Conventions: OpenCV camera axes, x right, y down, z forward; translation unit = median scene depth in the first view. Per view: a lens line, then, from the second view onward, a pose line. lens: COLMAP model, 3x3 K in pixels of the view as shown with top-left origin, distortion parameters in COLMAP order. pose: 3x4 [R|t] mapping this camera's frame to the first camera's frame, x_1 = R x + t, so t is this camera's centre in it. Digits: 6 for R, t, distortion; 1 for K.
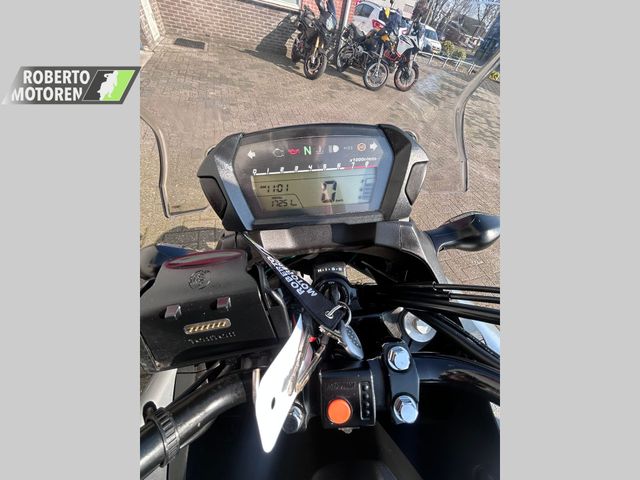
lens RADIAL K [[194.9, 0, 320.0], [0, 194.9, 243.4], [0, 0, 1]] dist [-0.001656, -0.000753]
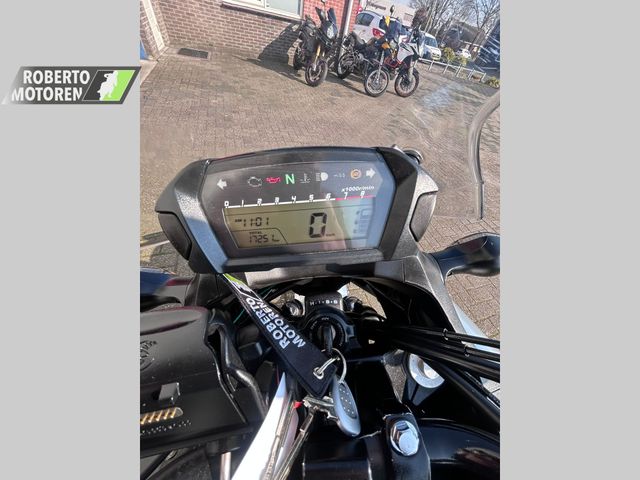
lens RADIAL K [[194.9, 0, 320.1], [0, 194.9, 243.2], [0, 0, 1]] dist [-0.001656, -0.000753]
pose [[0.999957, -0.001640, -0.009107, 0.042648], [0.001442, 0.999764, -0.021673, -0.114424], [0.009141, 0.021659, 0.999724, 0.112970]]
